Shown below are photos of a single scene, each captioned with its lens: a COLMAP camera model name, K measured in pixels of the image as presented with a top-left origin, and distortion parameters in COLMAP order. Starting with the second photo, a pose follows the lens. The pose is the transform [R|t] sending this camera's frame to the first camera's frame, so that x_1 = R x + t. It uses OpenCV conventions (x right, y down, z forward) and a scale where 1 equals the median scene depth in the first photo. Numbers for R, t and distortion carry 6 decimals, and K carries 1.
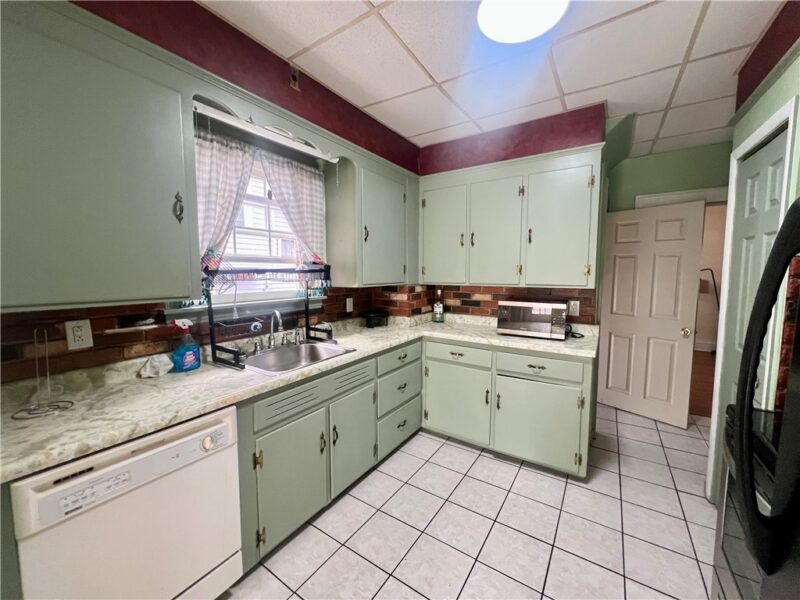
lens RADIAL K [[318.5, 0, 399.3], [0, 318.5, 299.2], [0, 0, 1]] dist [-0.000391, -0.000104]
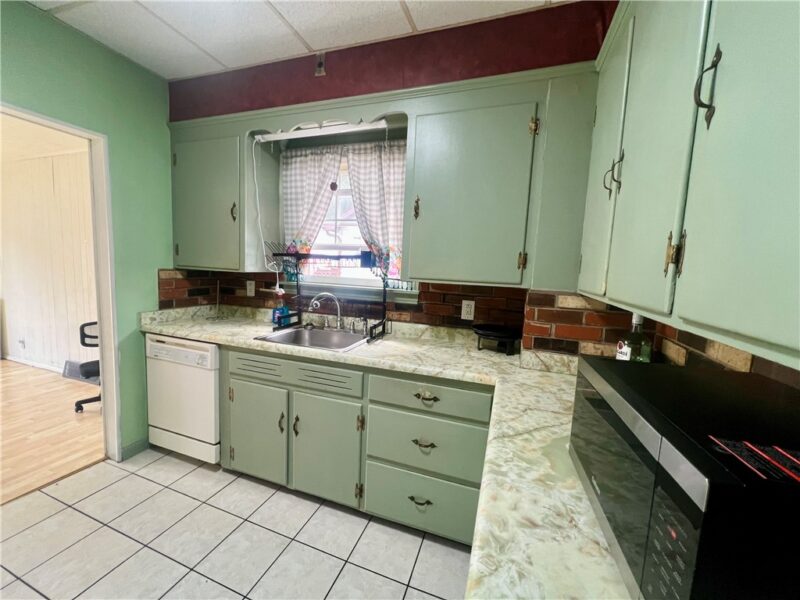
lens RADIAL K [[318.5, 0, 398.6], [0, 318.5, 298.5], [0, 0, 1]] dist [-0.000391, -0.000104]
pose [[0.245480, 0.112100, -0.962898, 0.743016], [-0.128540, 0.988285, 0.082285, -0.069844], [0.960842, 0.103571, 0.257013, 0.991818]]
